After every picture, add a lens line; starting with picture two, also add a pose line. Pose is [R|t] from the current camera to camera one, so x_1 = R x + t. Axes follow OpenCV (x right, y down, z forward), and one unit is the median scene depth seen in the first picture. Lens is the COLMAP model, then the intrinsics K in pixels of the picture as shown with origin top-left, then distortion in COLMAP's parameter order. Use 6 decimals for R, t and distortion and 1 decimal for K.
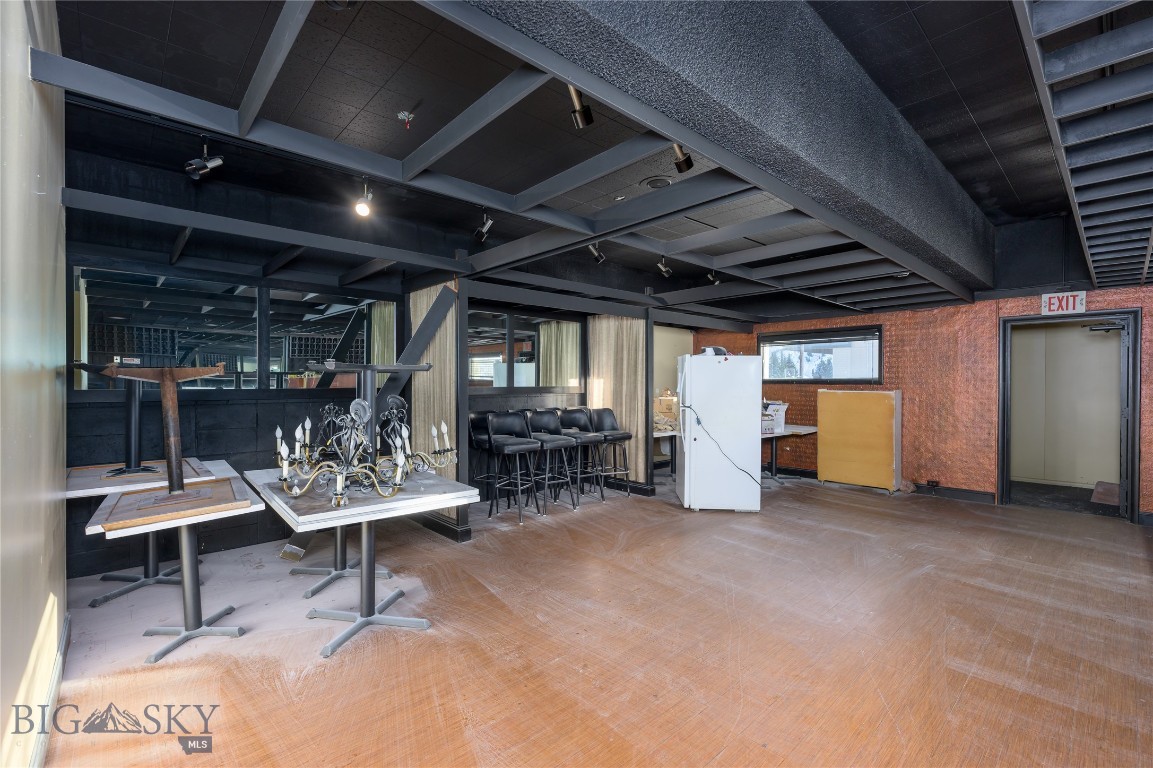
lens RADIAL K [[509.8, 0, 576.5], [0, 509.8, 384.9], [0, 0, 1]] dist [-0.003535, -0.000450]
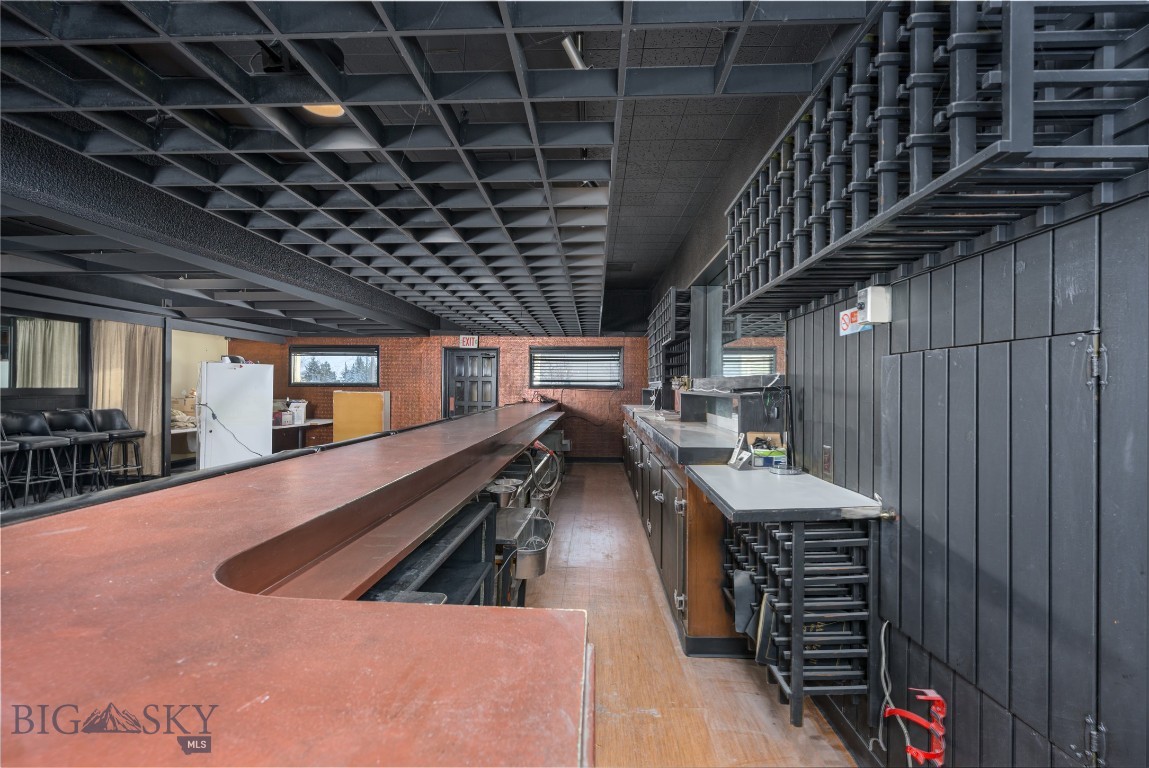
lens RADIAL K [[493.6, 0, 574.5], [0, 493.6, 385.3], [0, 0, 1]] dist [0.001546, 0.000478]
pose [[0.709626, 0.008317, 0.704529, 0.014498], [-0.004159, 0.999962, -0.007616, 0.001792], [-0.704566, 0.002474, 0.709634, -0.379871]]
